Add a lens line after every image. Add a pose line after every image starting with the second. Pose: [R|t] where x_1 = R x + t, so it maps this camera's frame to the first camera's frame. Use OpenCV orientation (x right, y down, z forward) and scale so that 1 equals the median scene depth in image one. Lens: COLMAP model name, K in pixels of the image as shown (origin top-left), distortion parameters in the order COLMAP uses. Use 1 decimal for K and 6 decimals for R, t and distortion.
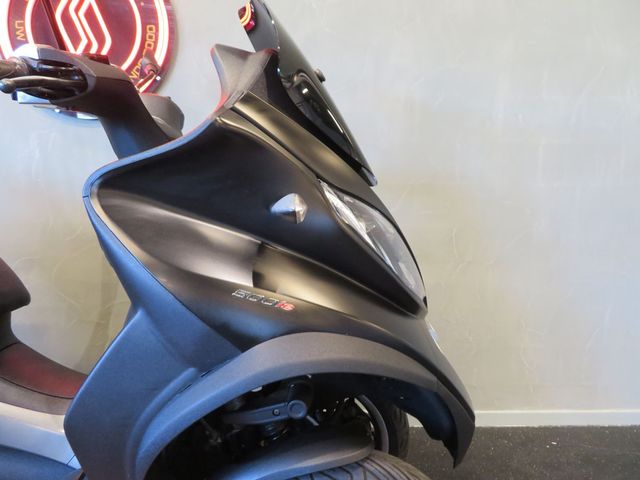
lens RADIAL K [[455.9, 0, 320.0], [0, 455.9, 240.0], [0, 0, 1]] dist [-0.009609, 0.001819]
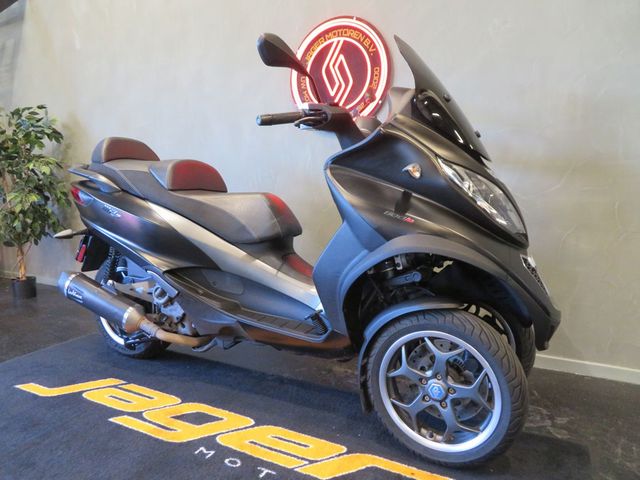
lens RADIAL K [[459.0, 0, 320.0], [0, 459.0, 240.0], [0, 0, 1]] dist [-0.004730, -0.000850]
pose [[0.859101, 0.035337, -0.510585, 0.556880], [-0.039745, 0.999207, 0.002280, 0.220039], [0.510261, 0.018334, 0.859824, -0.833999]]
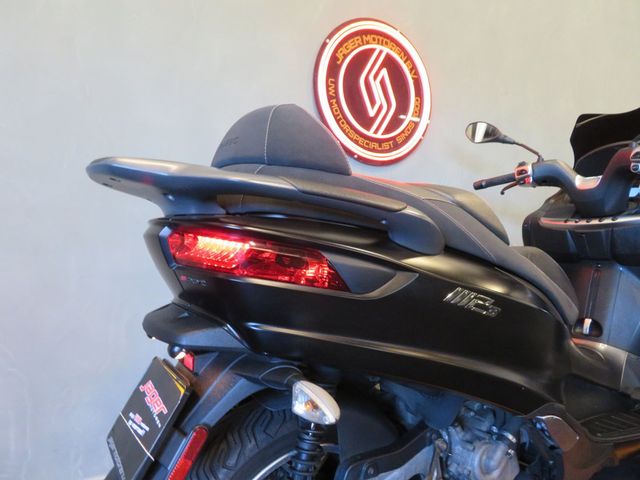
lens RADIAL K [[455.9, 0, 320.0], [0, 455.9, 240.0], [0, 0, 1]] dist [-0.009609, 0.001819]
pose [[0.883954, -0.020782, 0.467111, -2.602678], [0.060495, 0.995698, -0.070181, 0.017933], [-0.463644, 0.090294, 0.881409, 0.038567]]
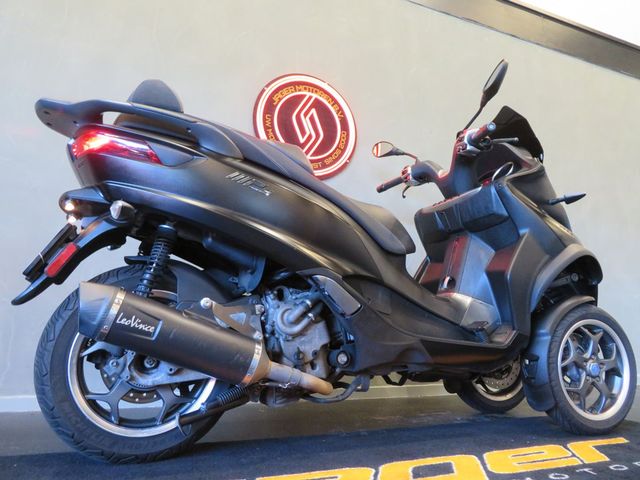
lens RADIAL K [[455.9, 0, 320.0], [0, 455.9, 240.0], [0, 0, 1]] dist [-0.009609, 0.001819]
pose [[0.930701, 0.069479, 0.359120, -2.158400], [0.036475, 0.959272, -0.280120, 0.787019], [-0.363957, 0.273807, 0.890262, -0.723546]]
